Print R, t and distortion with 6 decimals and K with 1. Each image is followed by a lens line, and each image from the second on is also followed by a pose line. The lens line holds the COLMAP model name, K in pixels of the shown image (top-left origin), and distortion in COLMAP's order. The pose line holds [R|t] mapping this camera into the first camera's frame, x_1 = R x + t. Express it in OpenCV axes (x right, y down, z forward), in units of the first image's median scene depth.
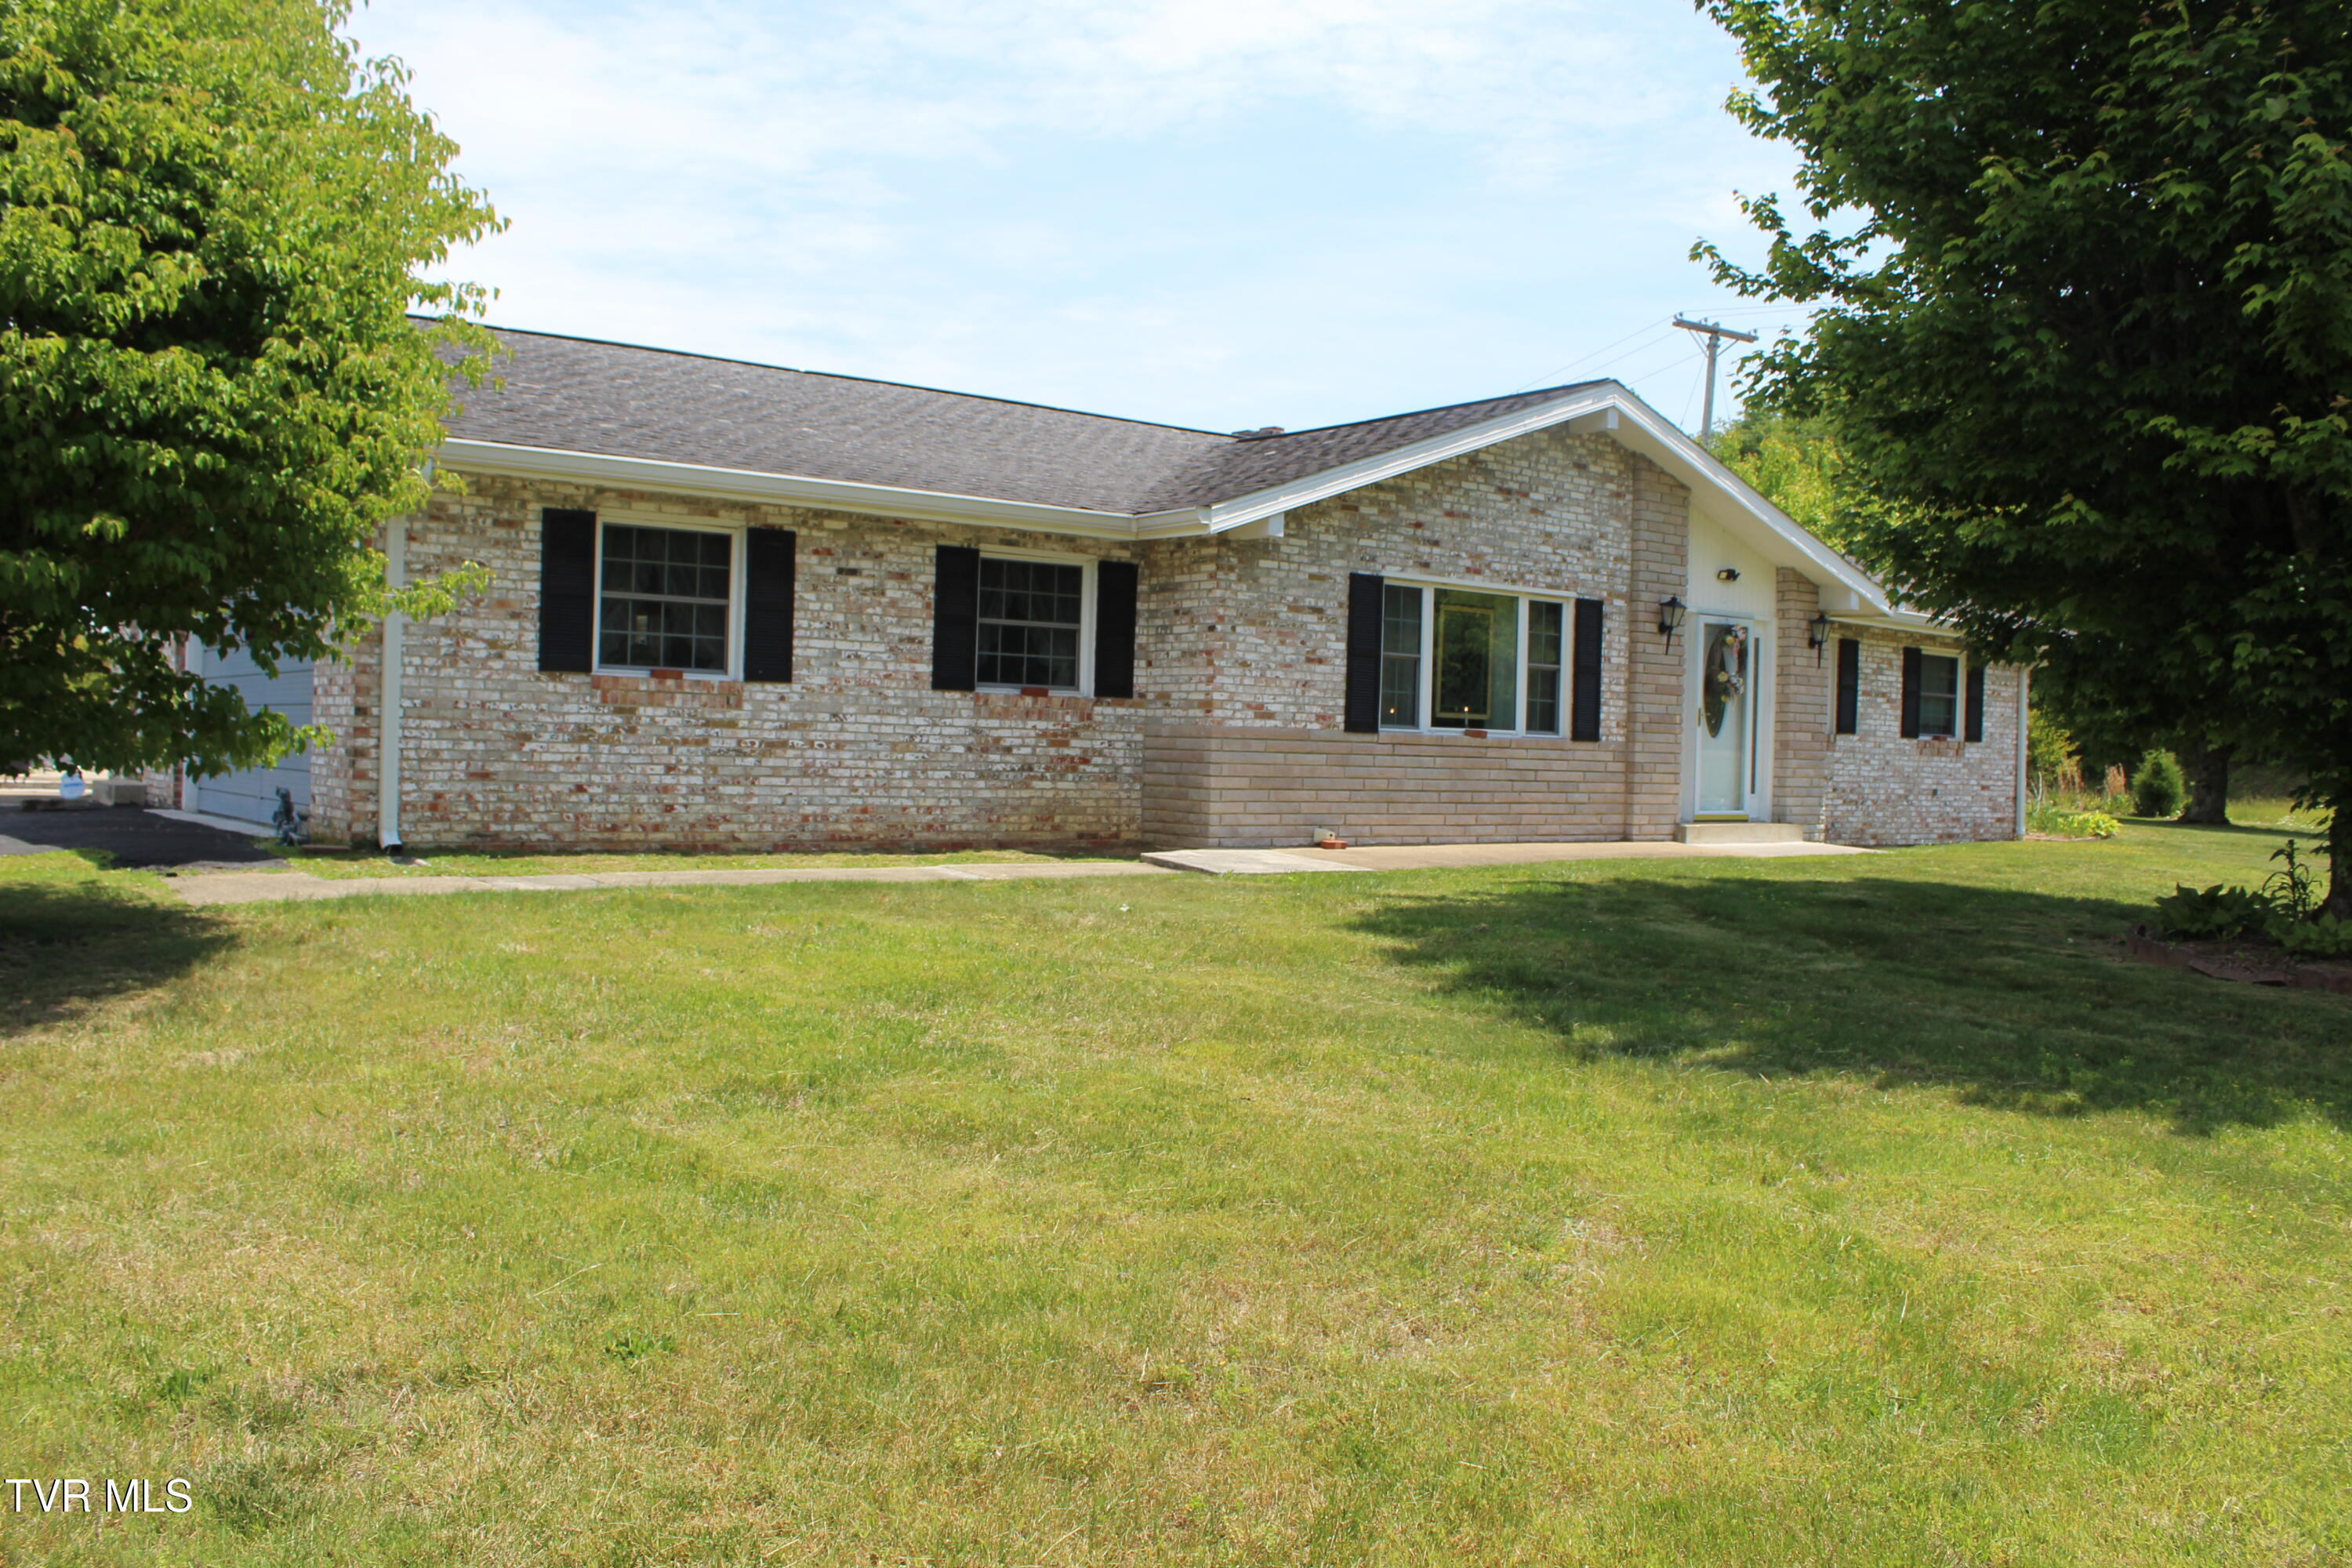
lens RADIAL K [[1929.6, 0, 1176.0], [0, 1929.6, 784.0], [0, 0, 1]] dist [-0.167142, 0.140692]
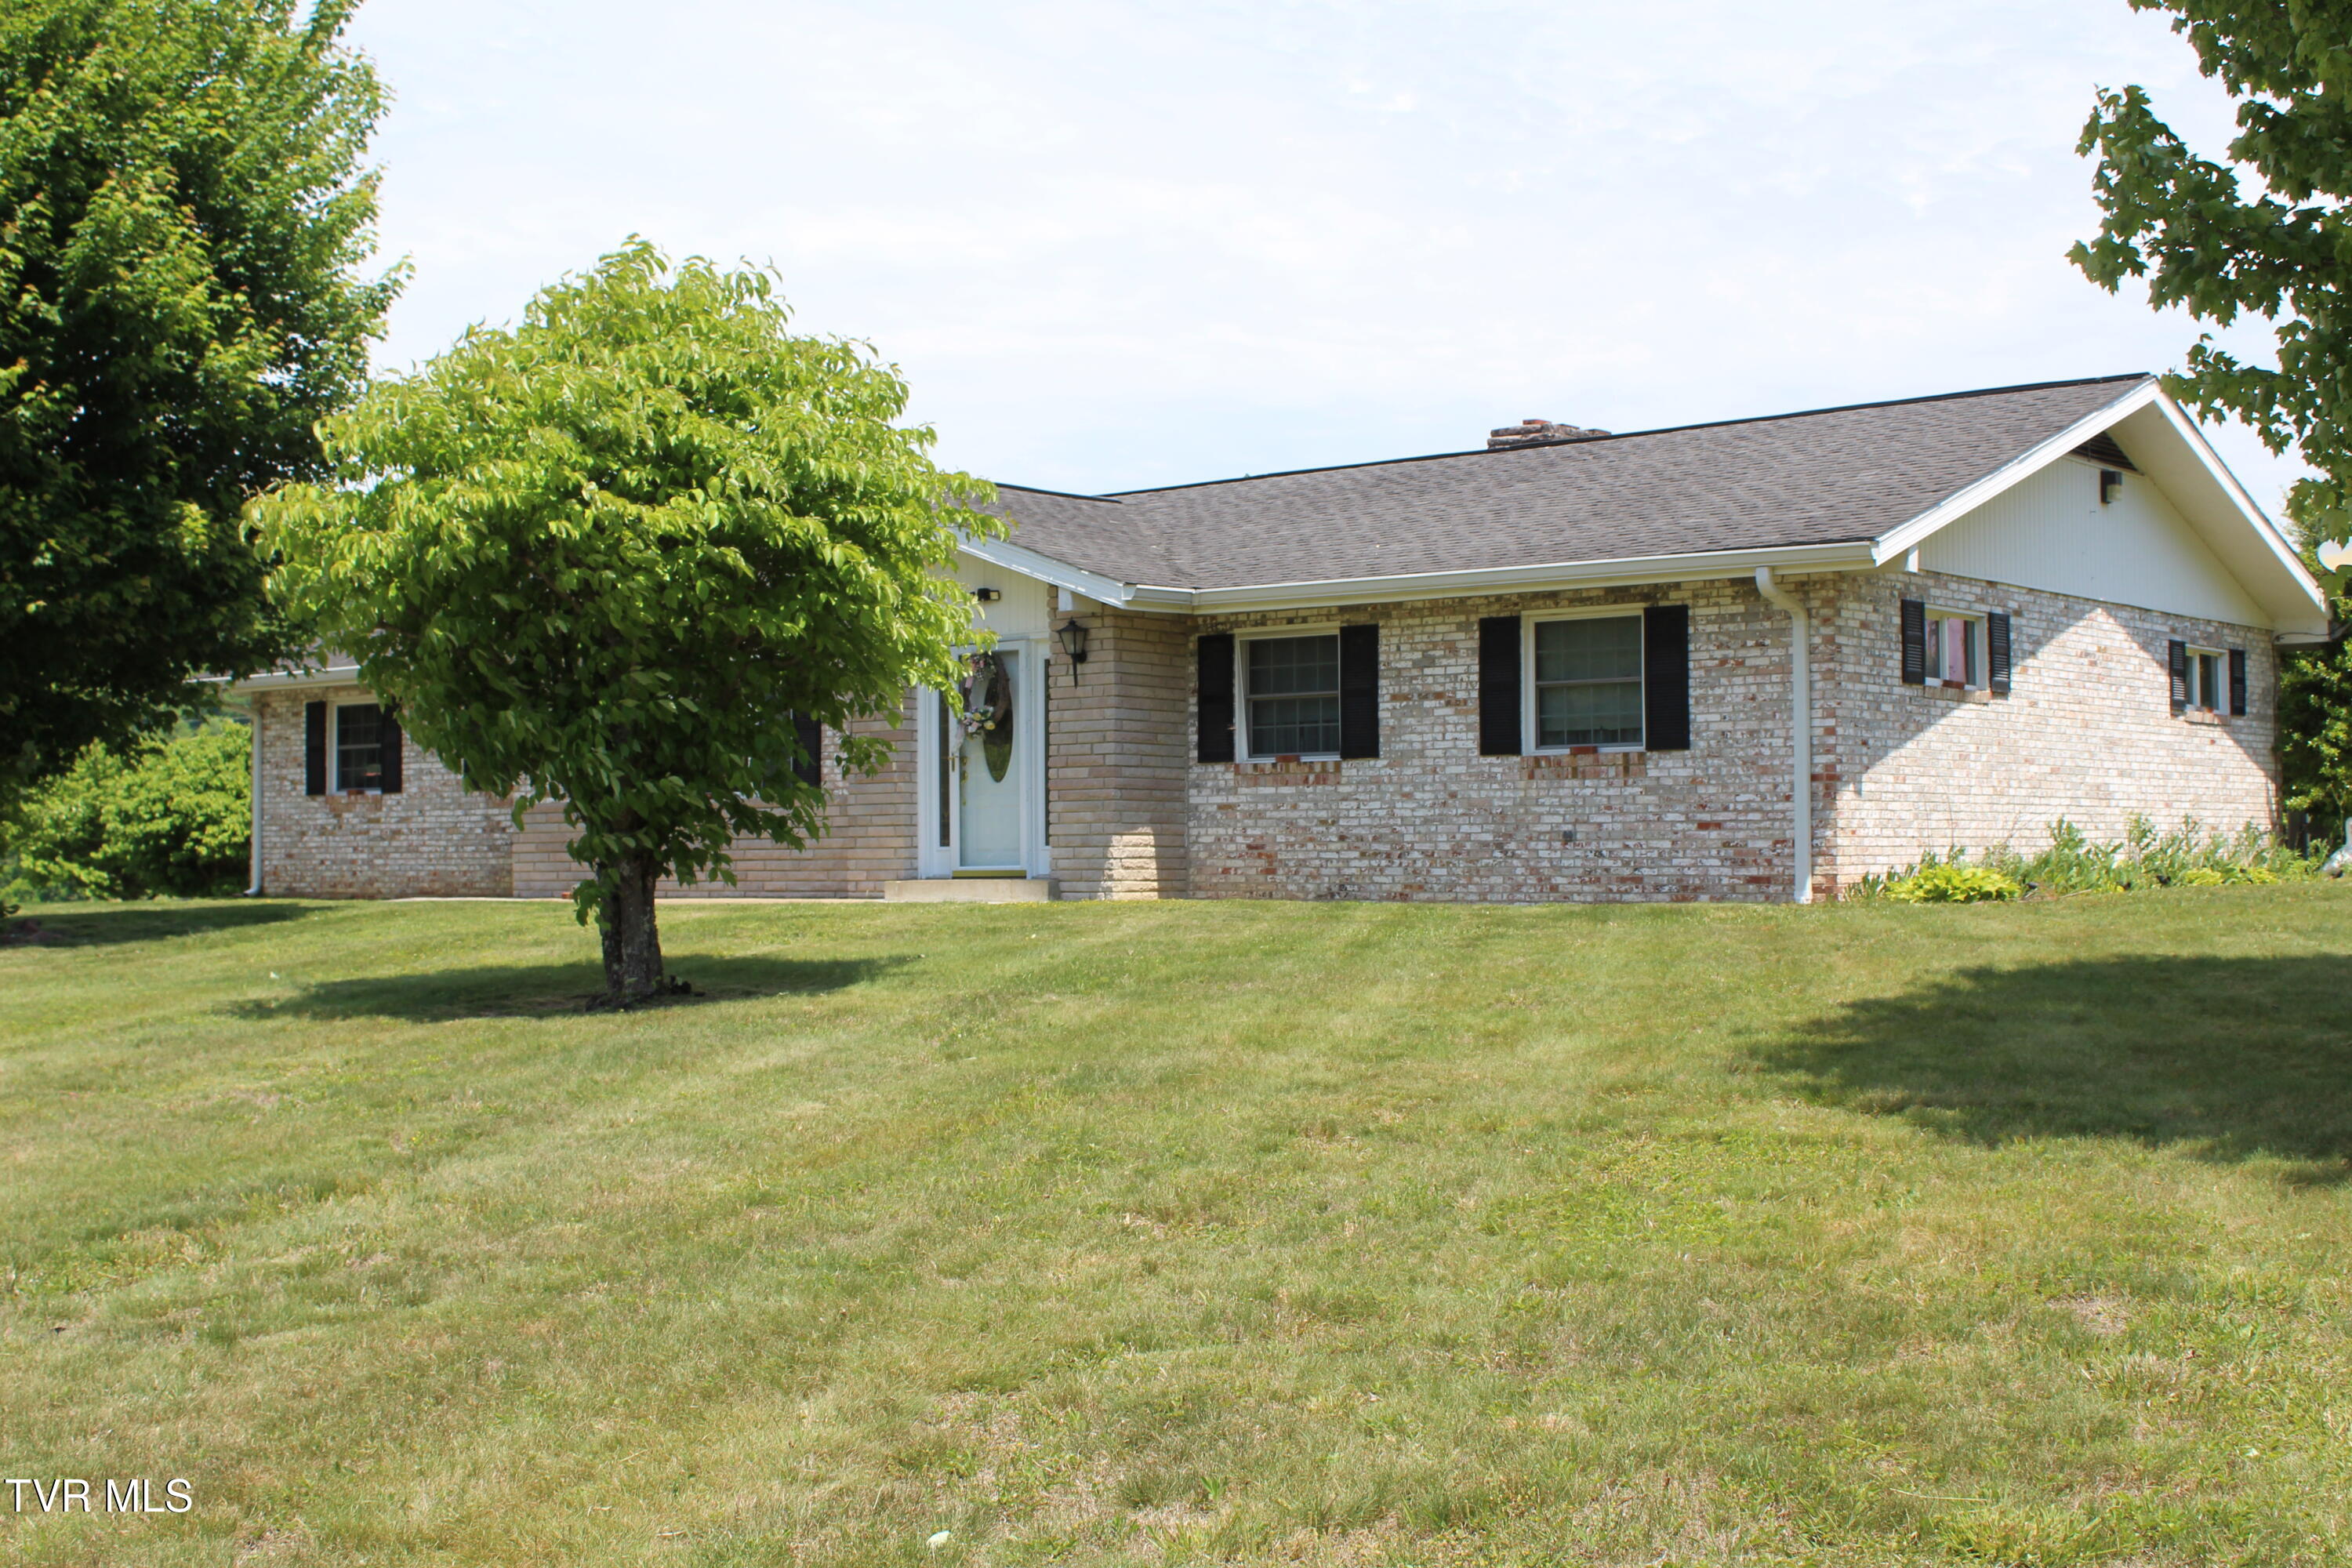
lens RADIAL K [[1734.3, 0, 1176.0], [0, 1734.3, 784.0], [0, 0, 1]] dist [-0.001725, 0.001900]
pose [[0.438861, -0.056091, -0.896803, 0.904591], [0.017379, 0.998393, -0.053940, 0.018631], [0.898387, 0.008086, 0.439130, 0.631989]]
